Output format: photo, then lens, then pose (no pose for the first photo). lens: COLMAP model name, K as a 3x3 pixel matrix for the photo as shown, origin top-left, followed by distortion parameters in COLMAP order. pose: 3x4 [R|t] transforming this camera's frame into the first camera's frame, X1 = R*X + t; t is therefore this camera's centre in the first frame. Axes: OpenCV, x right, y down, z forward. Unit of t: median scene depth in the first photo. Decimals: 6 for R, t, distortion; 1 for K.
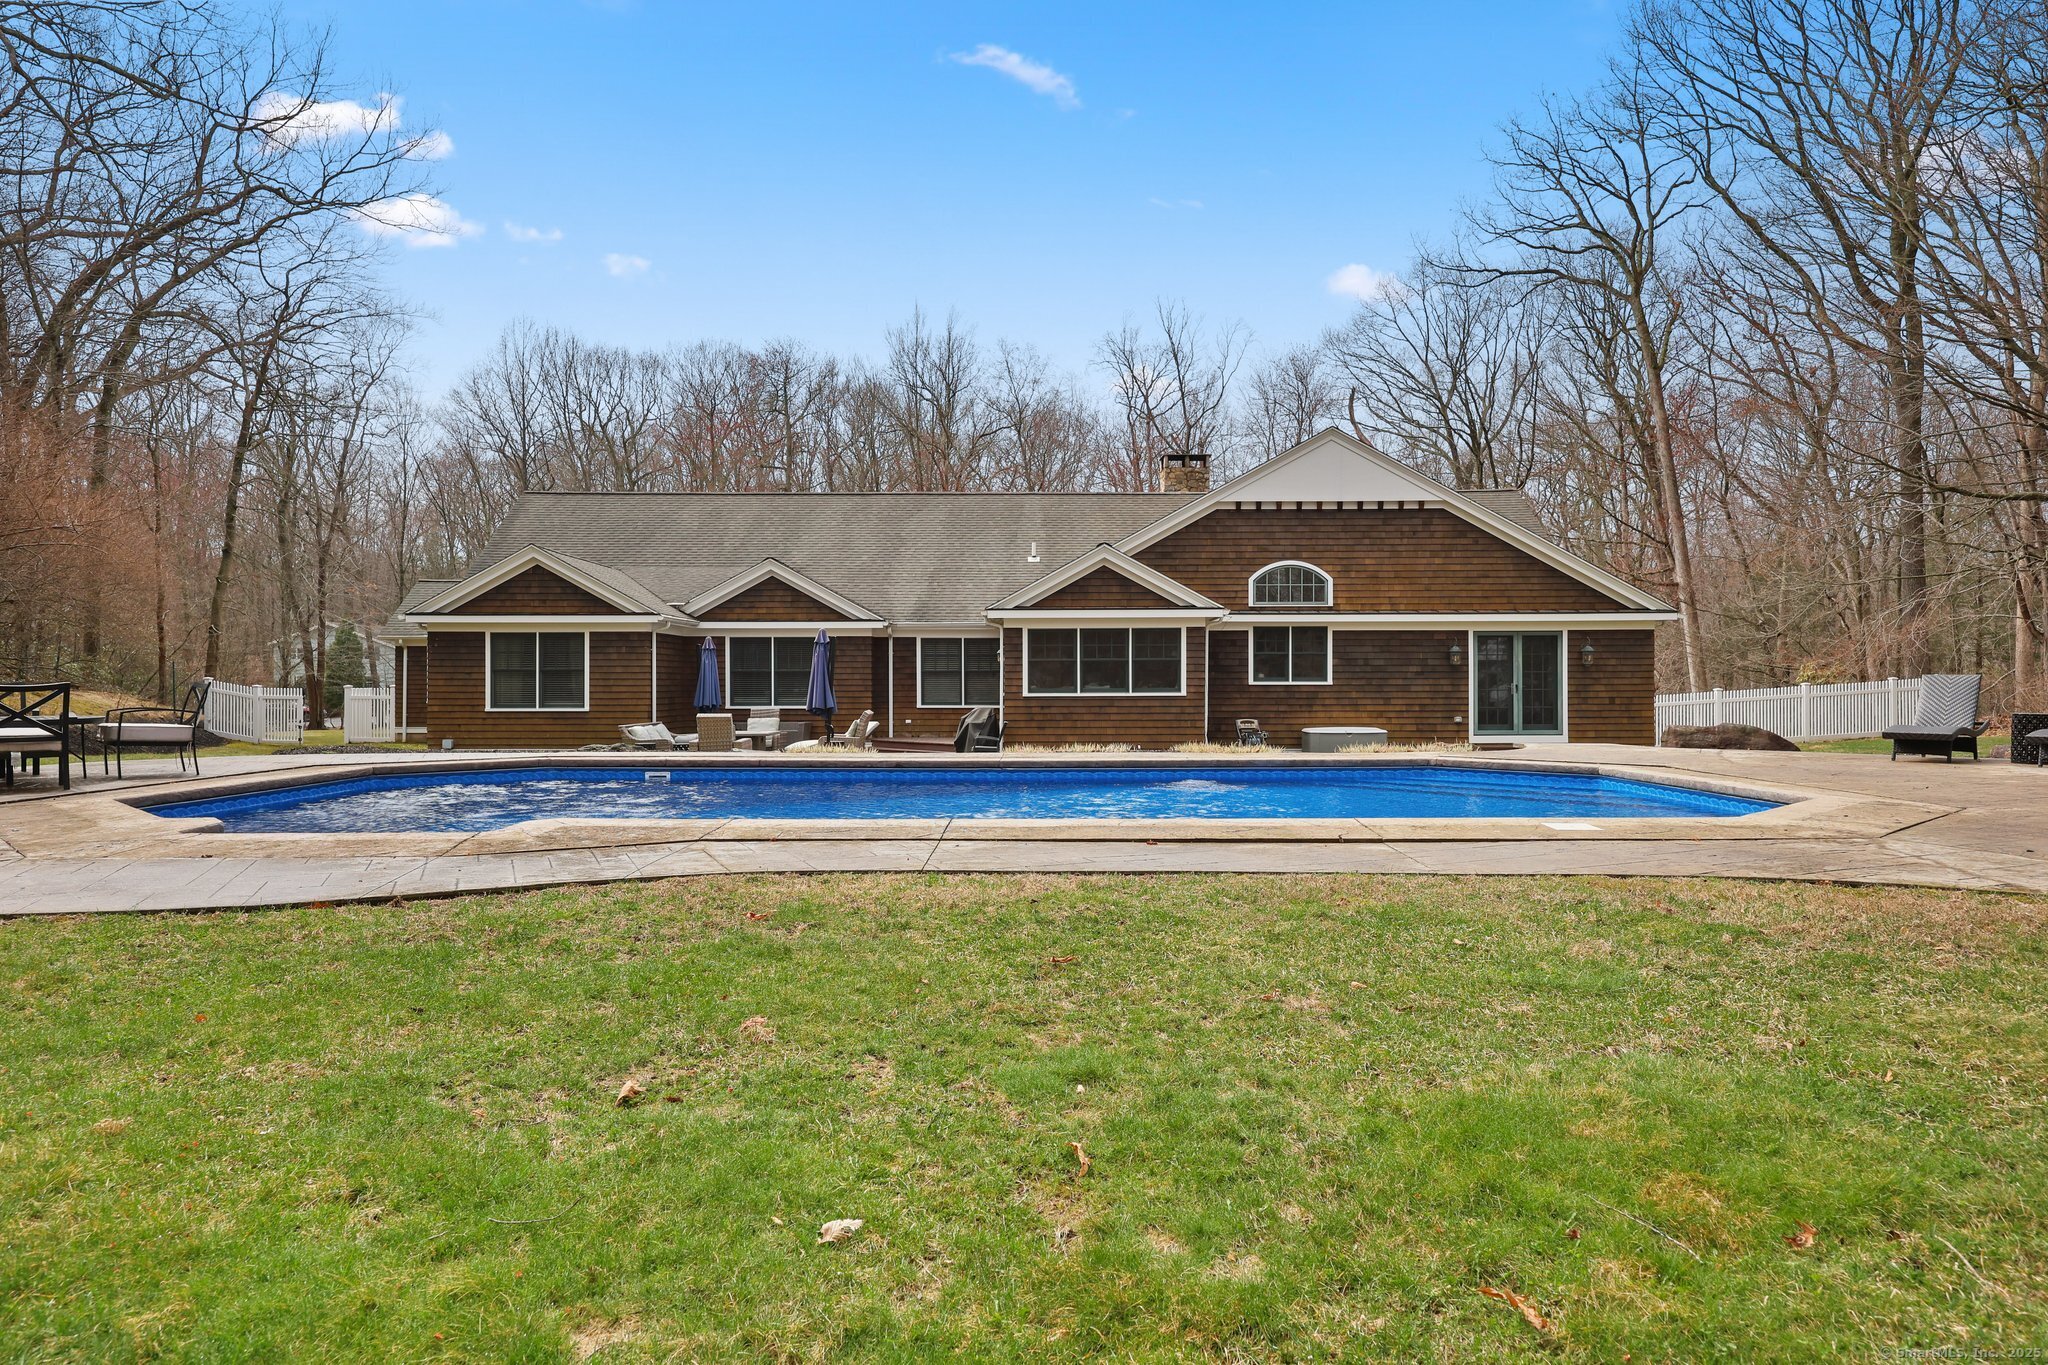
lens RADIAL K [[1264.4, 0, 1024.0], [0, 1264.4, 682.5], [0, 0, 1]] dist [0.001062, -0.000663]
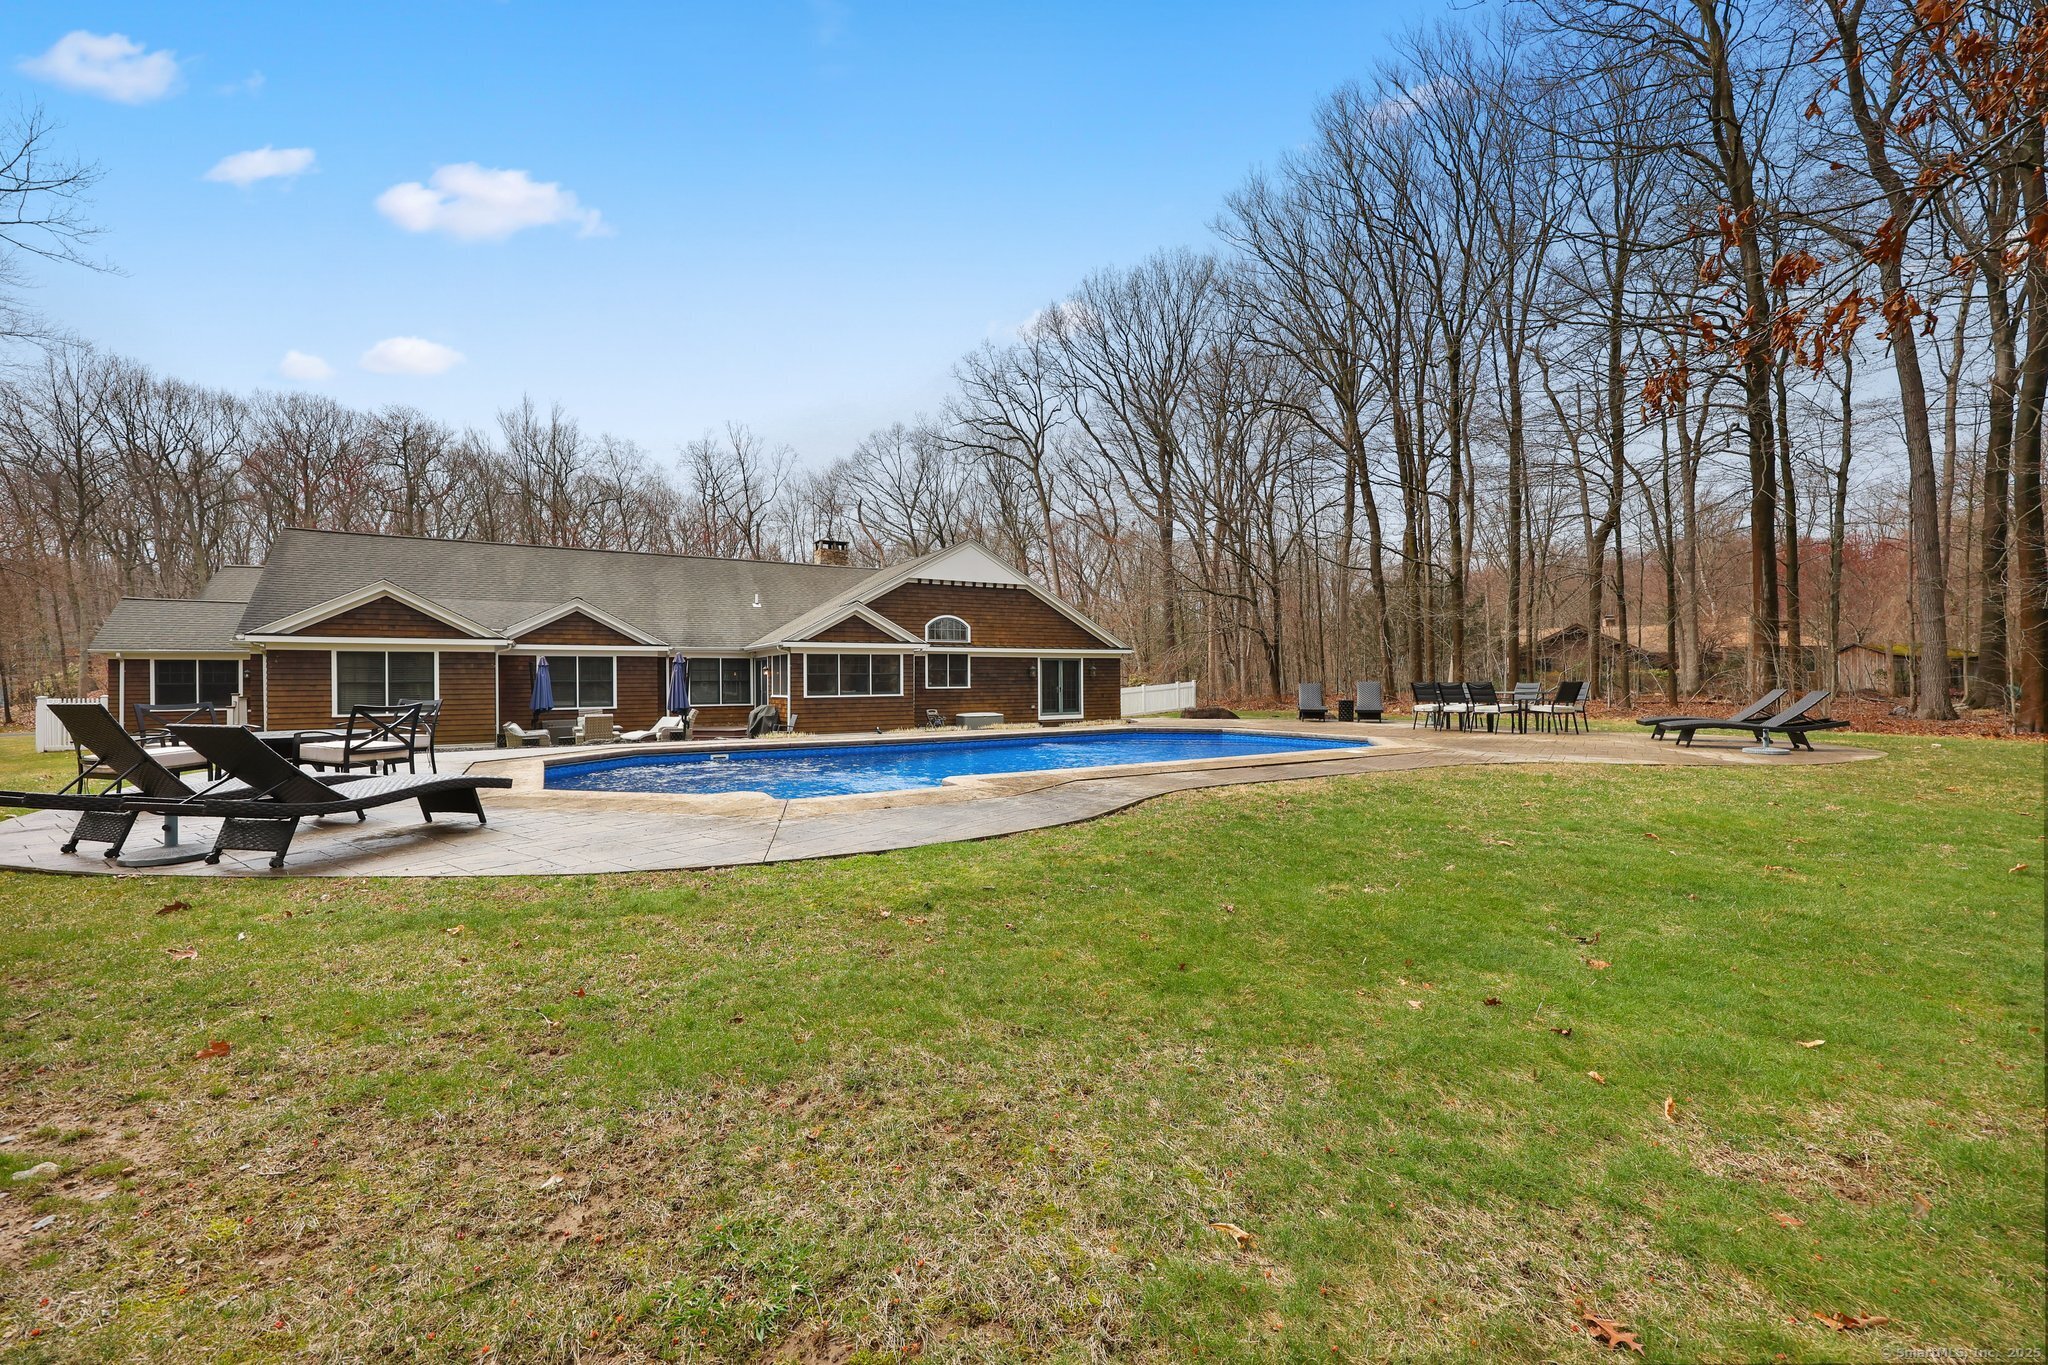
lens RADIAL K [[839.0, 0, 1024.0], [0, 839.0, 682.5], [0, 0, 1]] dist [-0.001017, -0.000139]
pose [[0.851345, -0.006052, 0.524571, -0.291827], [0.006159, 0.999980, 0.001541, -0.007310], [-0.524570, 0.001919, 0.851365, -0.008983]]
